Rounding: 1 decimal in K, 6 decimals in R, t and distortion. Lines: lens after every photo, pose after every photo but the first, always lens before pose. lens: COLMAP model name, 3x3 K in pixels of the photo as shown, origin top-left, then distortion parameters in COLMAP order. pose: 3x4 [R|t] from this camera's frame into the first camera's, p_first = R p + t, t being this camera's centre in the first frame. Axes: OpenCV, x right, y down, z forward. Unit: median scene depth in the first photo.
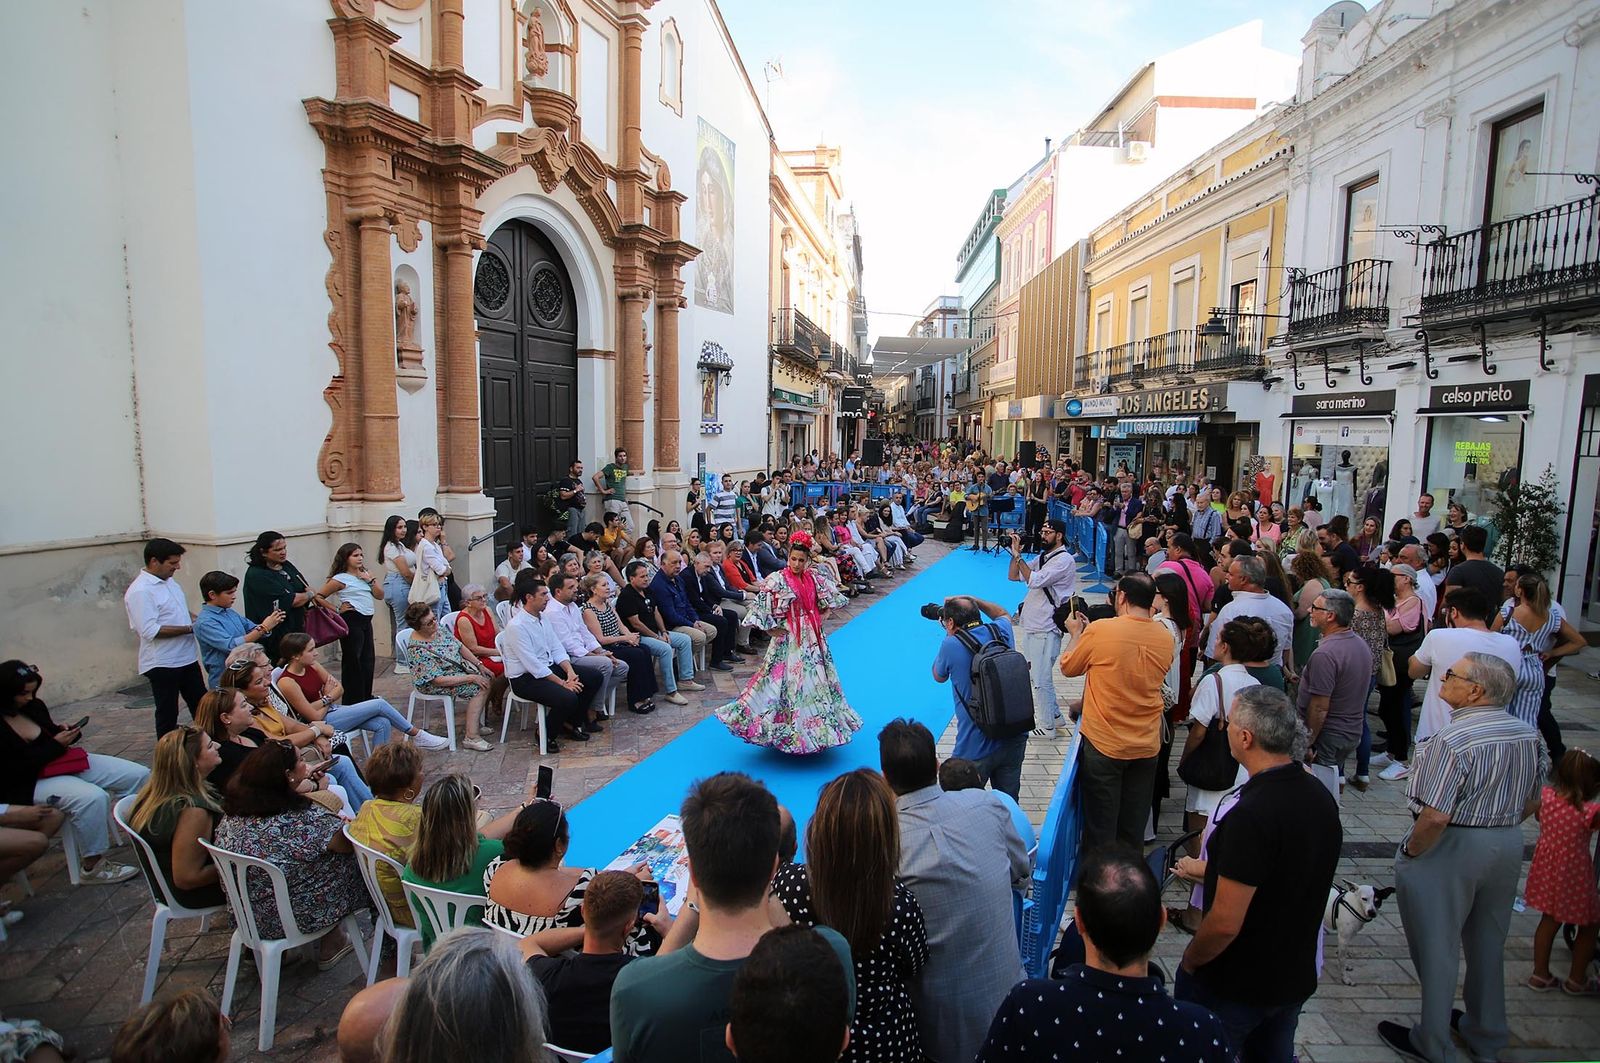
lens RADIAL K [[831.9, 0, 822.5], [0, 831.9, 532.2], [0, 0, 1]] dist [-0.061046, 0.031323]
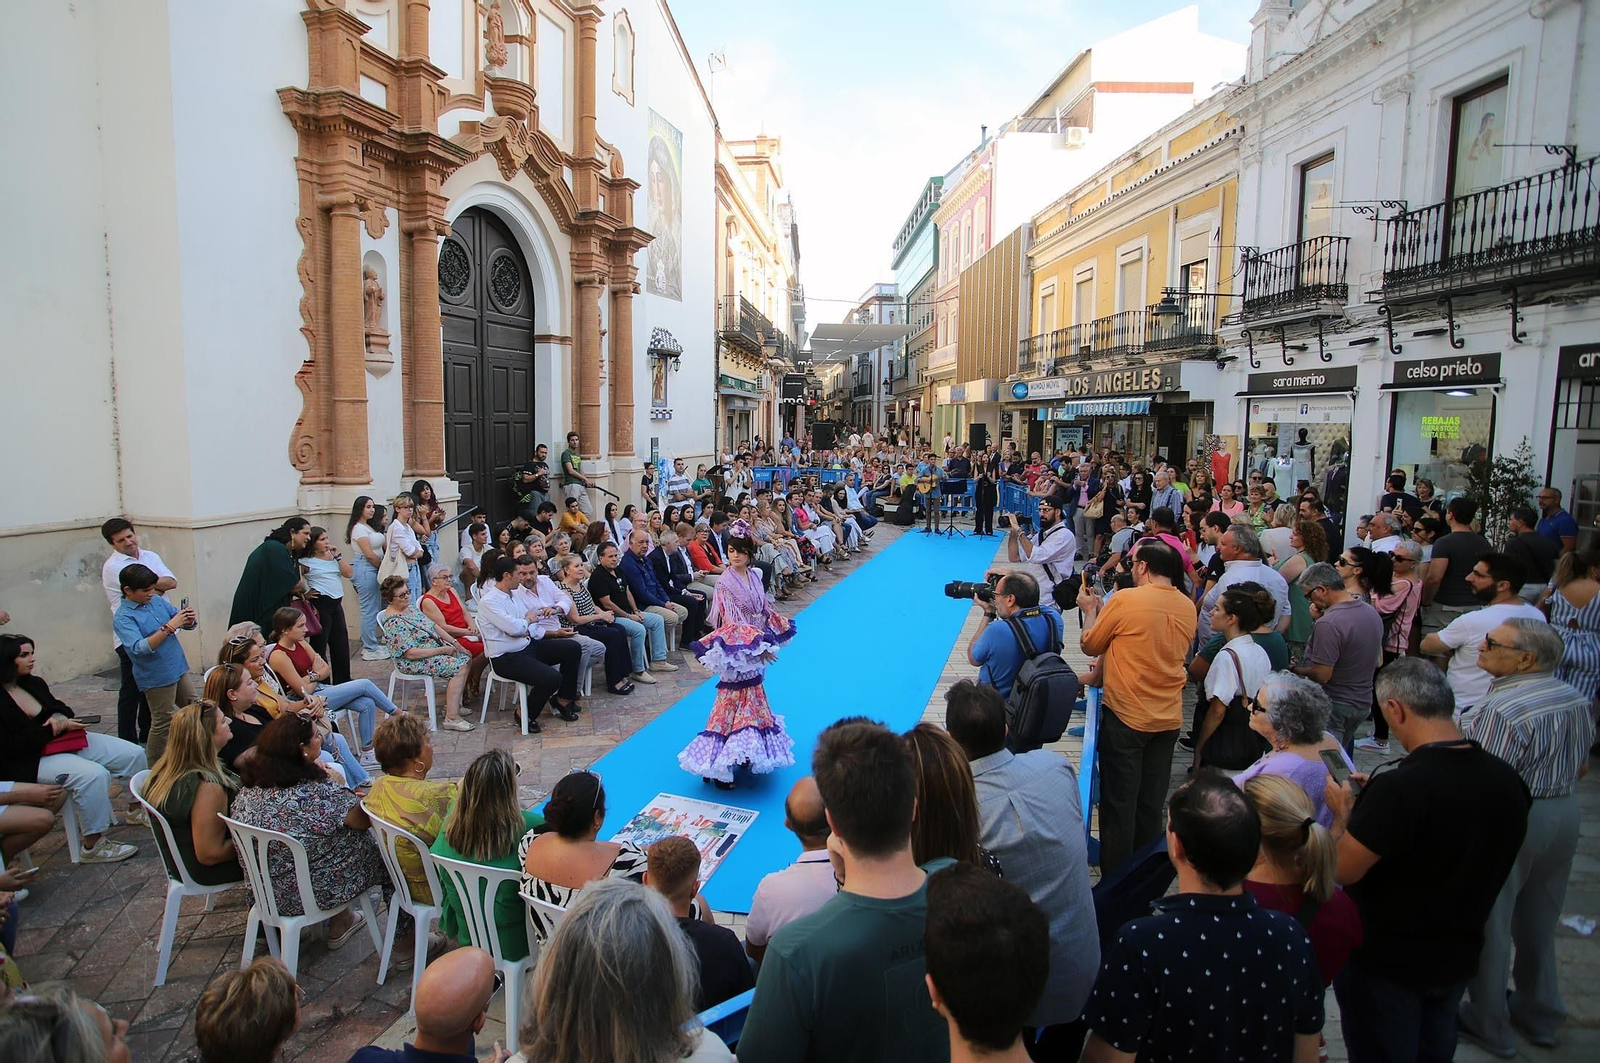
lens RADIAL K [[831.9, 0, 744.6], [0, 831.9, 500.9], [0, 0, 1]] dist [-0.061046, 0.031323]
pose [[0.999852, -0.008407, -0.015001, -0.026519], [0.008048, 0.999684, -0.023832, 0.006318], [0.015196, 0.023708, 0.999603, 0.001862]]
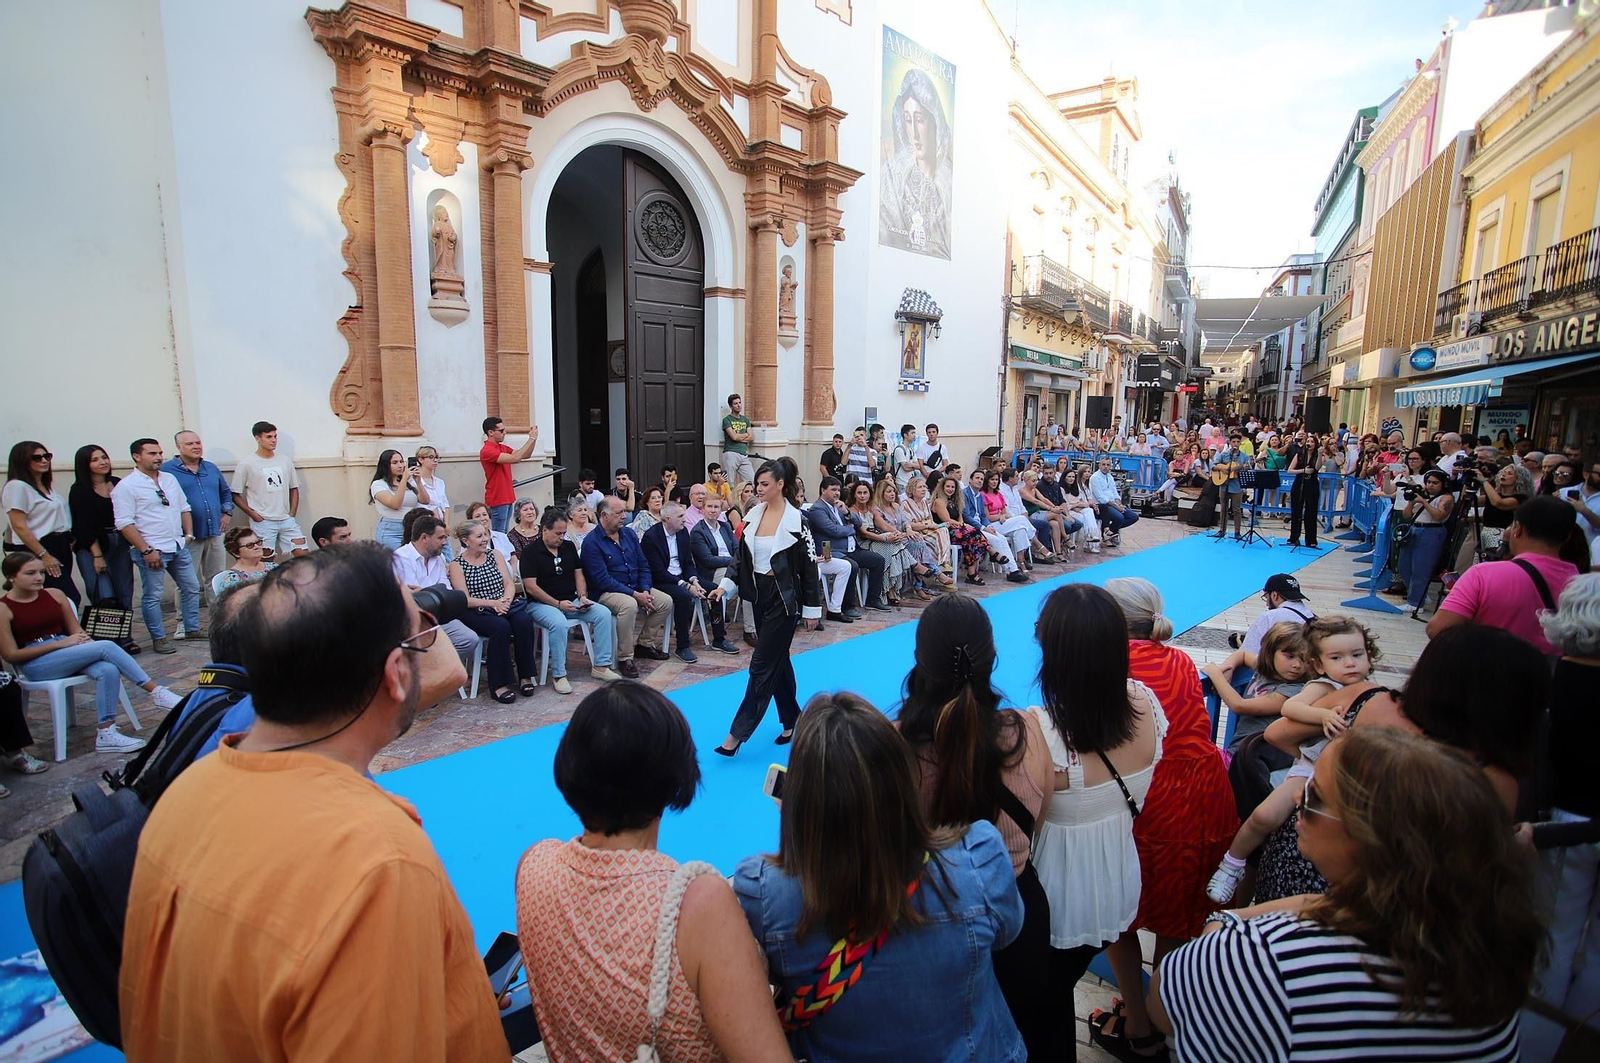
lens RADIAL K [[766.1, 0, 782.9], [0, 766.1, 530.1], [0, 0, 1]] dist [-0.053951, 0.014744]
pose [[0.893536, 0.062221, -0.444658, 0.172362], [-0.049209, 0.997956, 0.040761, 0.008500], [0.446286, -0.014540, 0.894772, 0.263286]]
